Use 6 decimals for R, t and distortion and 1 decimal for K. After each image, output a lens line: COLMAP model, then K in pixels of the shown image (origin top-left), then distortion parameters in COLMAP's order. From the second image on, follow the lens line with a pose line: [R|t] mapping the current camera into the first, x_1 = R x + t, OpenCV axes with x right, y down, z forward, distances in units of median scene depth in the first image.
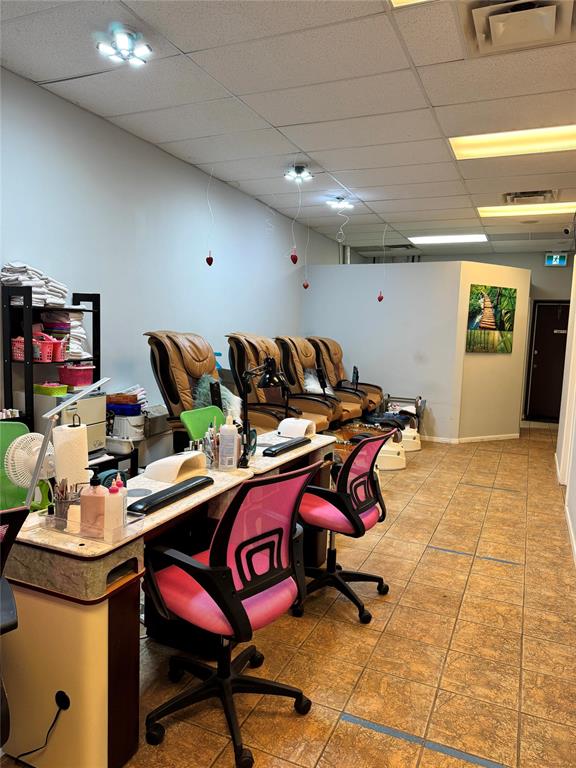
lens RADIAL K [[545.9, 0, 288.9], [0, 545.9, 384.1], [0, 0, 1]] dist [0.041989, -0.048261]
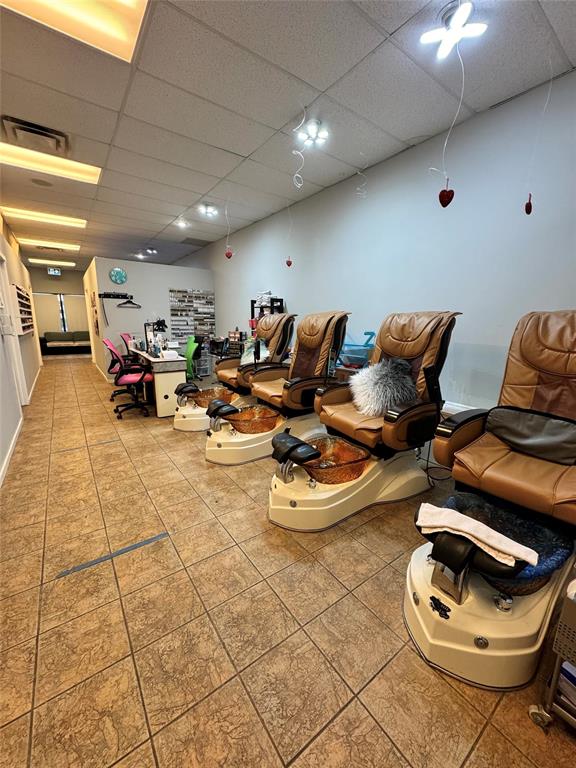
lens RADIAL K [[306.3, 0, 290.7], [0, 306.3, 383.2], [0, 0, 1]] dist [-0.012878, 0.000267]
pose [[-0.492319, 0.116862, -0.862534, 0.693793], [-0.128797, 0.970257, 0.204972, -0.099321], [0.860833, 0.212003, -0.462624, 1.658643]]
